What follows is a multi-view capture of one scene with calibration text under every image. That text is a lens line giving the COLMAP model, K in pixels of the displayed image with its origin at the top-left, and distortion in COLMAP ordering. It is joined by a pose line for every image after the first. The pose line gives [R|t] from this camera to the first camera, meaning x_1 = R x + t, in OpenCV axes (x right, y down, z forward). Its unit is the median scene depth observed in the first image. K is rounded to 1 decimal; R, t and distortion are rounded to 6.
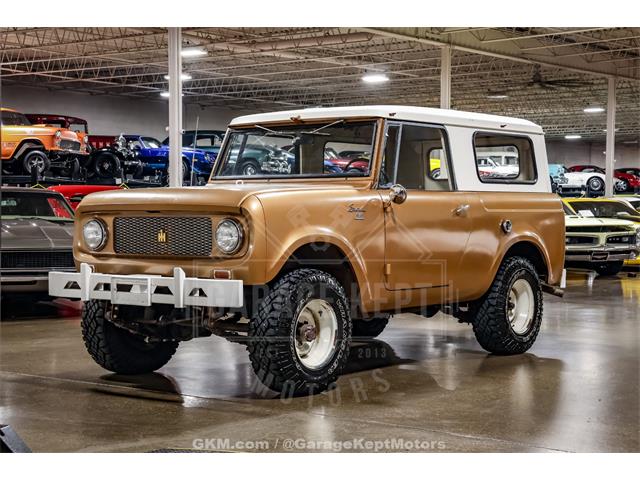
lens RADIAL K [[1173.5, 0, 320.0], [0, 1173.5, 240.0], [0, 0, 1]] dist [0.241643, 0.092020]
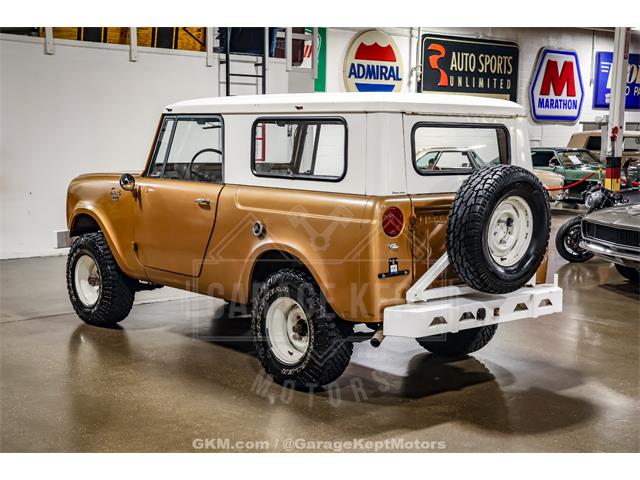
lens RADIAL K [[951.4, 0, 320.0], [0, 951.4, 240.0], [0, 0, 1]] dist [0.149300, 0.047587]
pose [[-0.185902, 0.106736, -0.976754, 0.823567], [-0.038399, 0.992534, 0.115769, -0.084983], [0.981818, 0.059028, -0.180415, 1.170513]]
